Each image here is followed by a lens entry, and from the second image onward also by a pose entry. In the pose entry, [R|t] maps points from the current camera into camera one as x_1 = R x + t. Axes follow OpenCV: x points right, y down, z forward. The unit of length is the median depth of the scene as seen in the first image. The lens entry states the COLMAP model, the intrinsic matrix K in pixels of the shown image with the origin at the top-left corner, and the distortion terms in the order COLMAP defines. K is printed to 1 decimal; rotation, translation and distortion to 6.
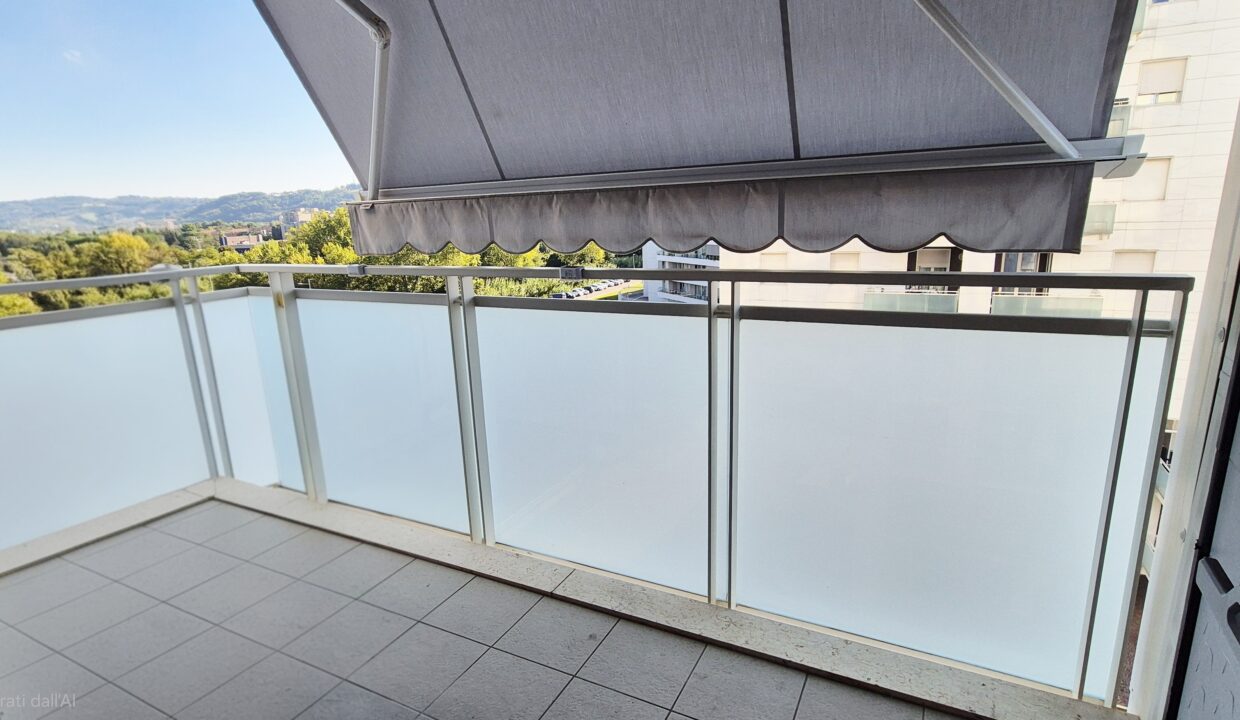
lens RADIAL K [[637.6, 0, 620.6], [0, 637.6, 369.5], [0, 0, 1]] dist [-0.003169, 0.000126]
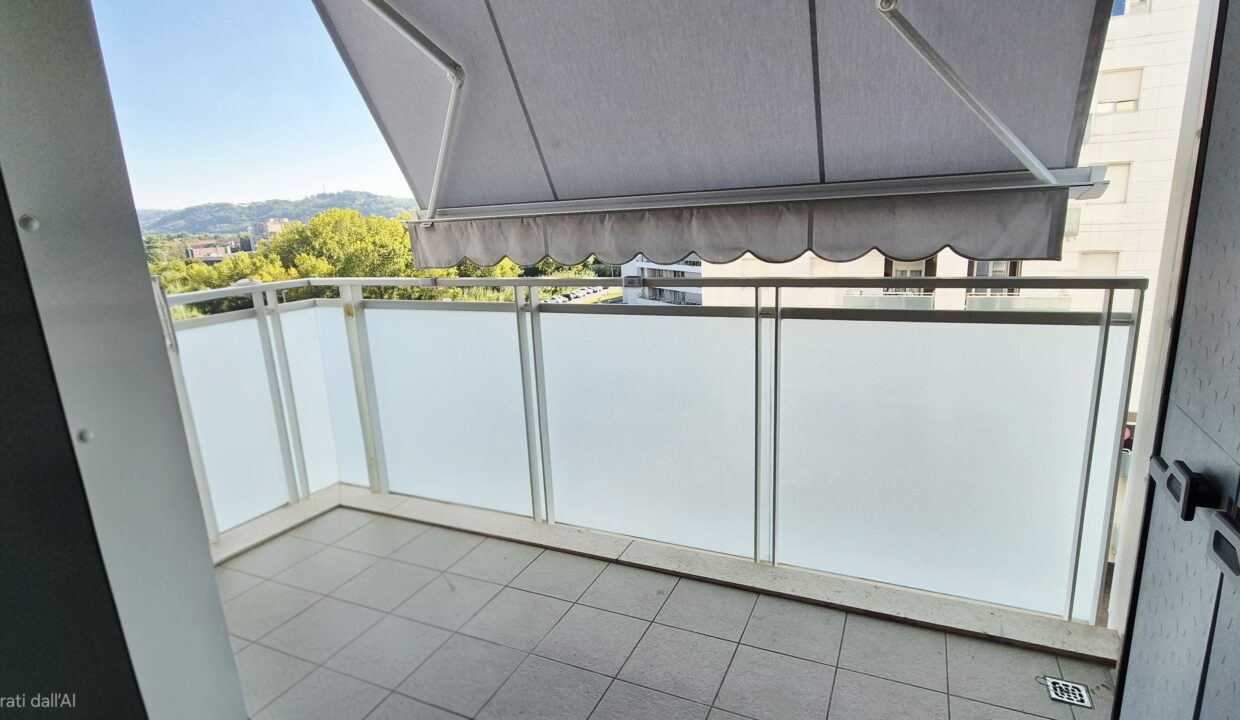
lens RADIAL K [[640.0, 0, 622.0], [0, 640.0, 369.4], [0, 0, 1]] dist [-0.001598, -0.000159]
pose [[0.999172, -0.019823, 0.035526, -0.127765], [0.020217, 0.999738, -0.010769, 0.018870], [-0.035303, 0.011479, 0.999311, -0.152295]]
